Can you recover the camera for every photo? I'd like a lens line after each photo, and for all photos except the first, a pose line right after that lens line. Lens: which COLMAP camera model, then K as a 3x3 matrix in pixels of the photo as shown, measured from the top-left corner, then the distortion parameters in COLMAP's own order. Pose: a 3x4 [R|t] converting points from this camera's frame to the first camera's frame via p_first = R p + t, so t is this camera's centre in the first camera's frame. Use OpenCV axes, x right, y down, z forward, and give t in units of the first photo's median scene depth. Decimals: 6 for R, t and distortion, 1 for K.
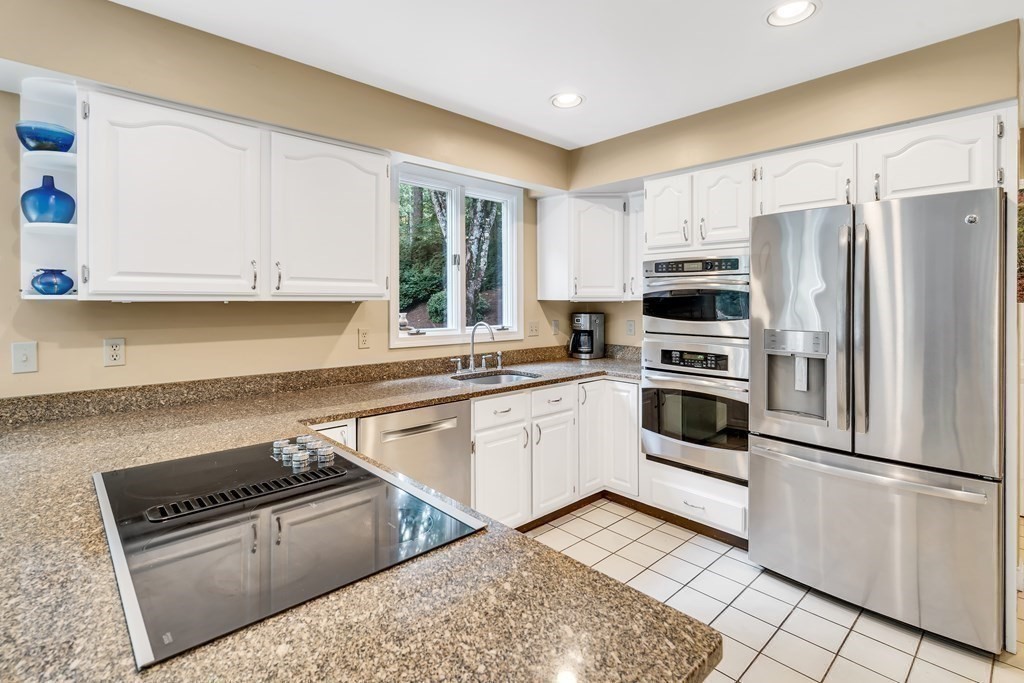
lens RADIAL K [[479.6, 0, 532.3], [0, 479.6, 297.2], [0, 0, 1]] dist [-0.000623, 0.001139]
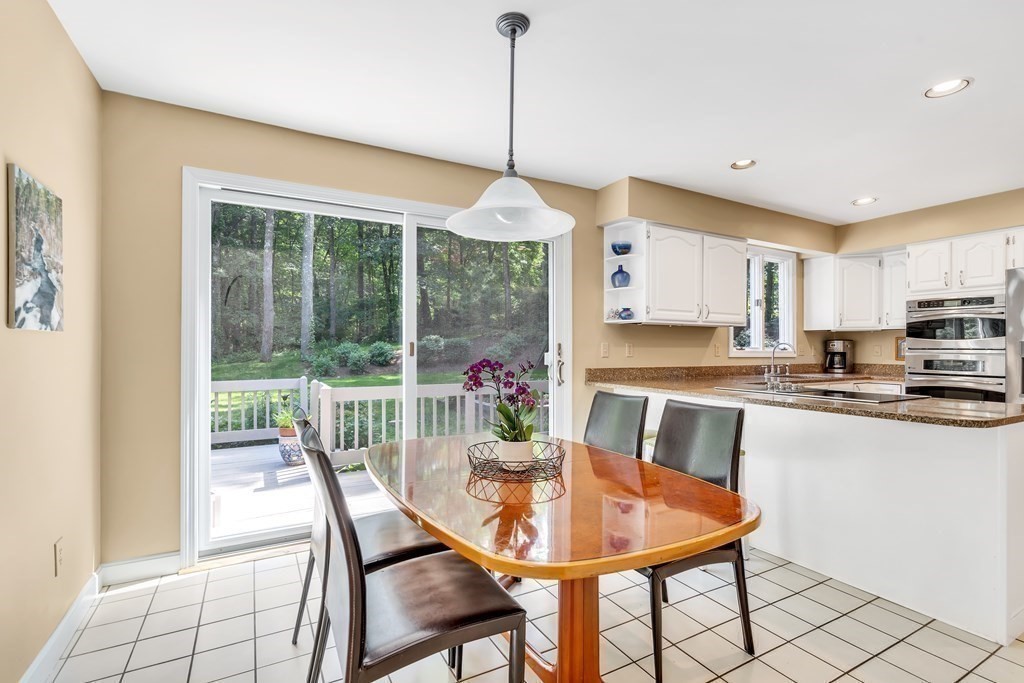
lens RADIAL K [[479.6, 0, 516.4], [0, 479.6, 345.8], [0, 0, 1]] dist [-0.000623, 0.001139]
pose [[0.968475, 0.001139, -0.249109, -0.560095], [-0.001915, 0.999994, -0.002873, 0.069850], [0.249104, 0.003259, 0.968471, -0.721893]]
